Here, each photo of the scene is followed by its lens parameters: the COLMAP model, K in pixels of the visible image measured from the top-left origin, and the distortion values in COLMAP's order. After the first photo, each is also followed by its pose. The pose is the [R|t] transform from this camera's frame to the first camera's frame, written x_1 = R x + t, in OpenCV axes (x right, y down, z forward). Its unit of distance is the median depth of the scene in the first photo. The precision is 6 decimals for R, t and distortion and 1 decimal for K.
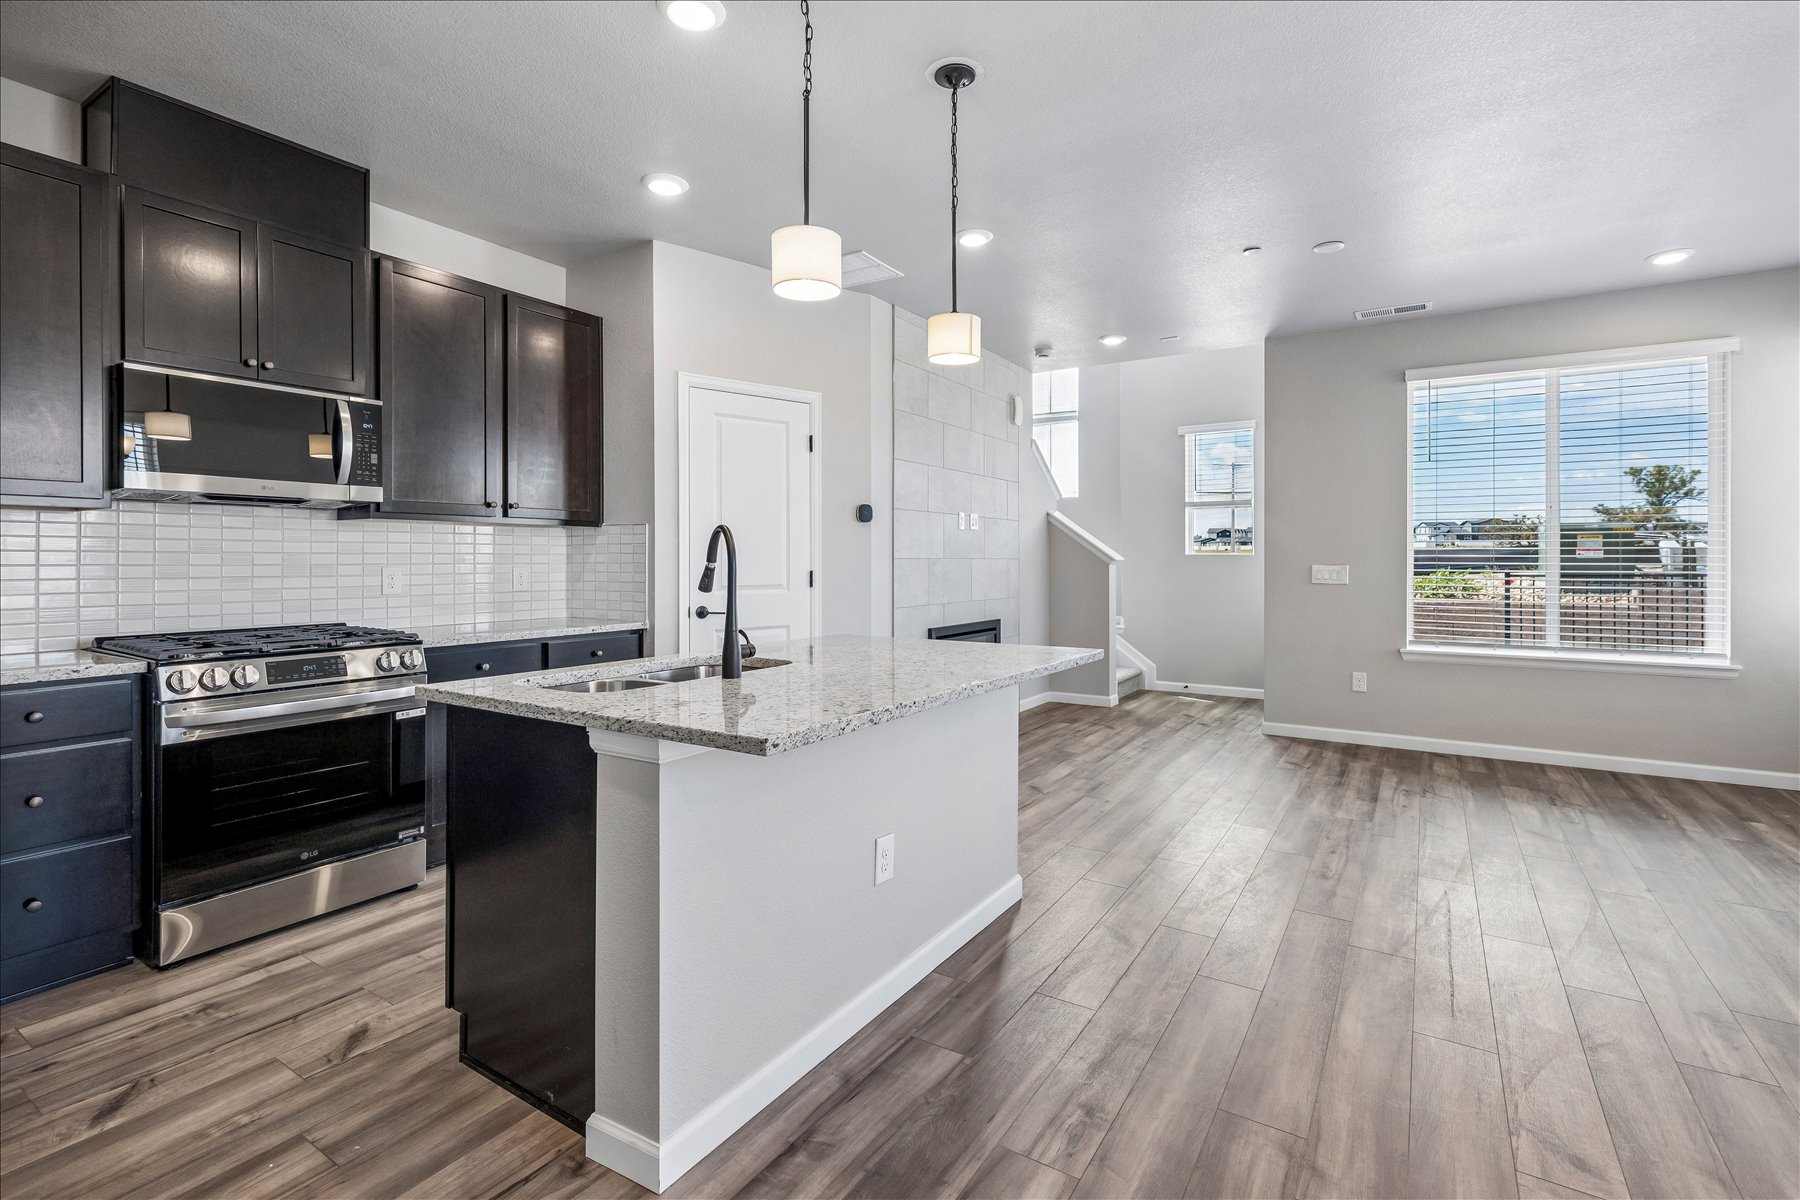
lens RADIAL K [[819.9, 0, 902.9], [0, 819.9, 553.9], [0, 0, 1]] dist [0.002039, 0.000911]
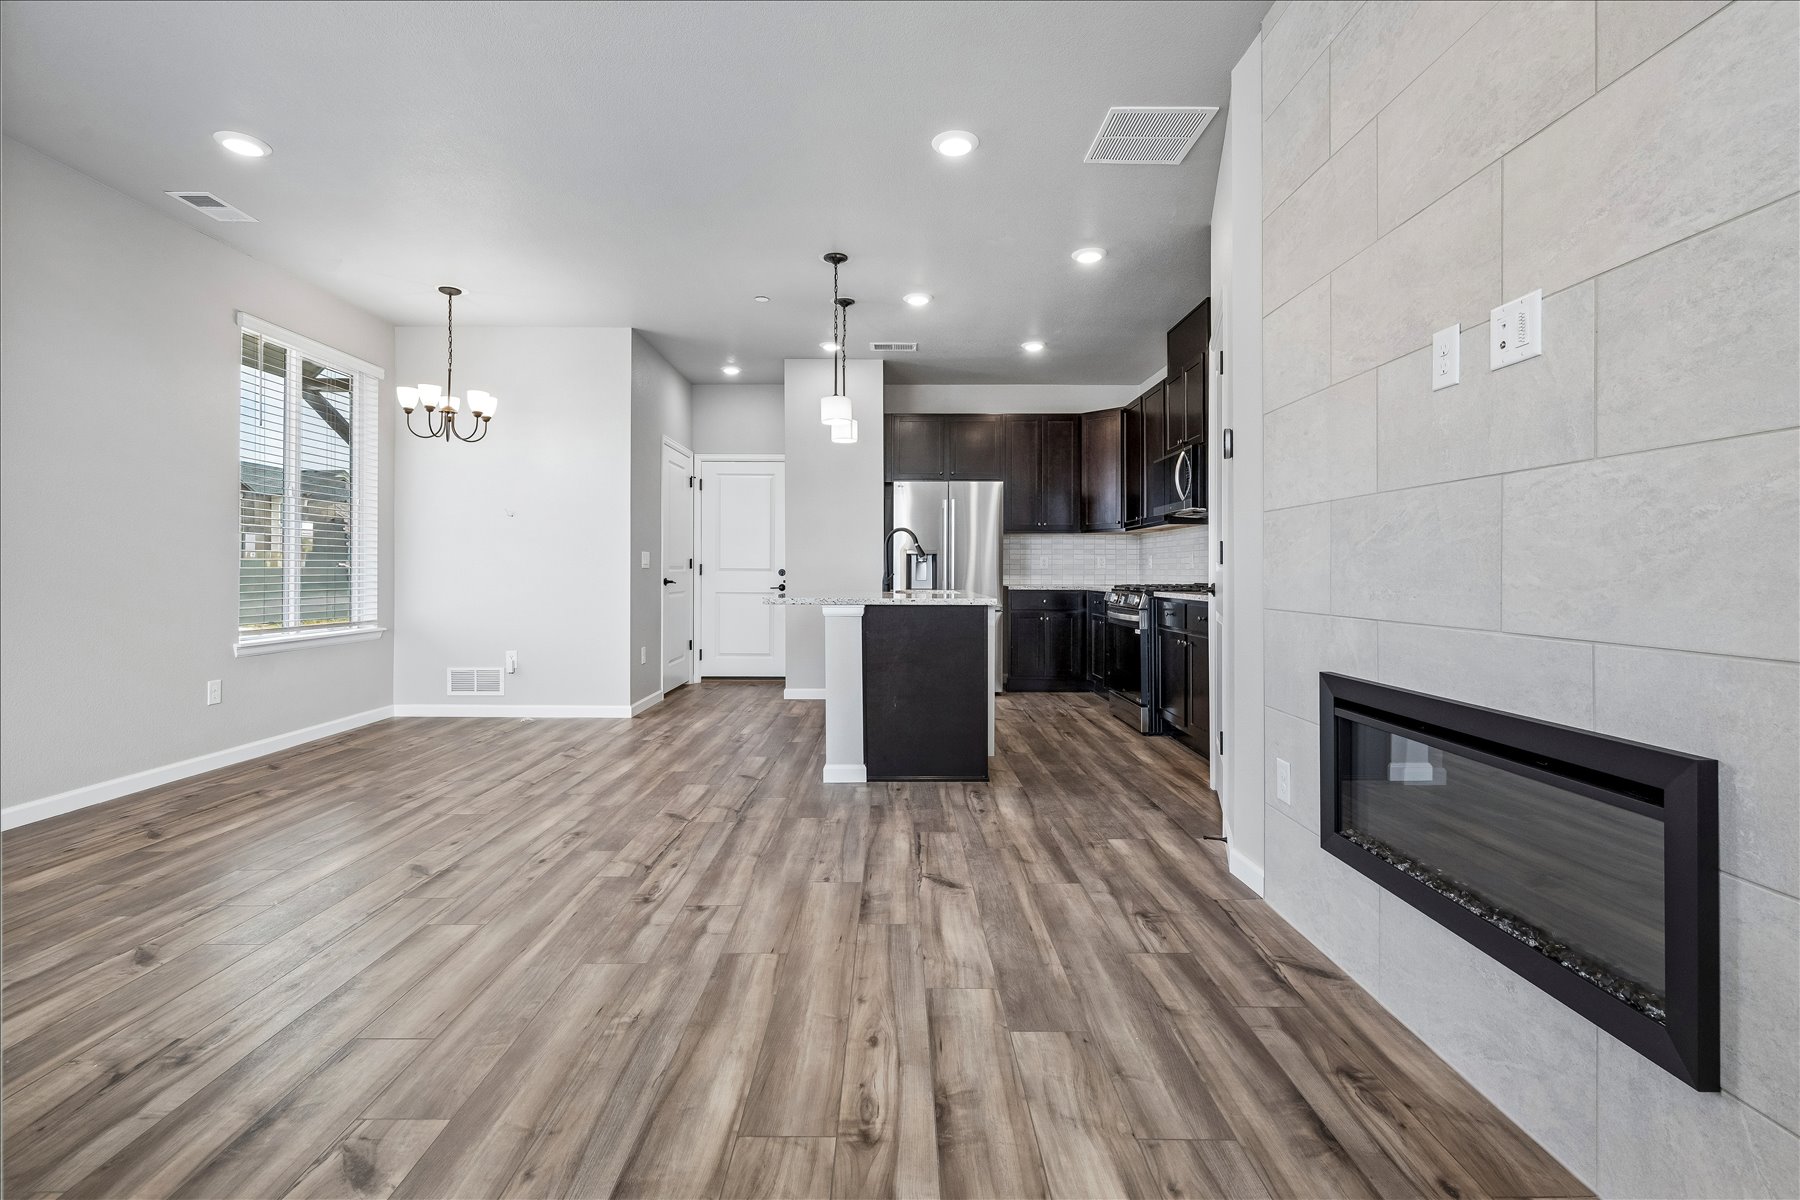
lens RADIAL K [[819.9, 0, 895.0], [0, 819.9, 567.3], [0, 0, 1]] dist [0.002039, 0.000911]
pose [[-0.840004, -0.003981, -0.542565, 0.652938], [0.002000, 0.999944, -0.010432, 0.063782], [0.542576, -0.009848, -0.839949, 1.838819]]
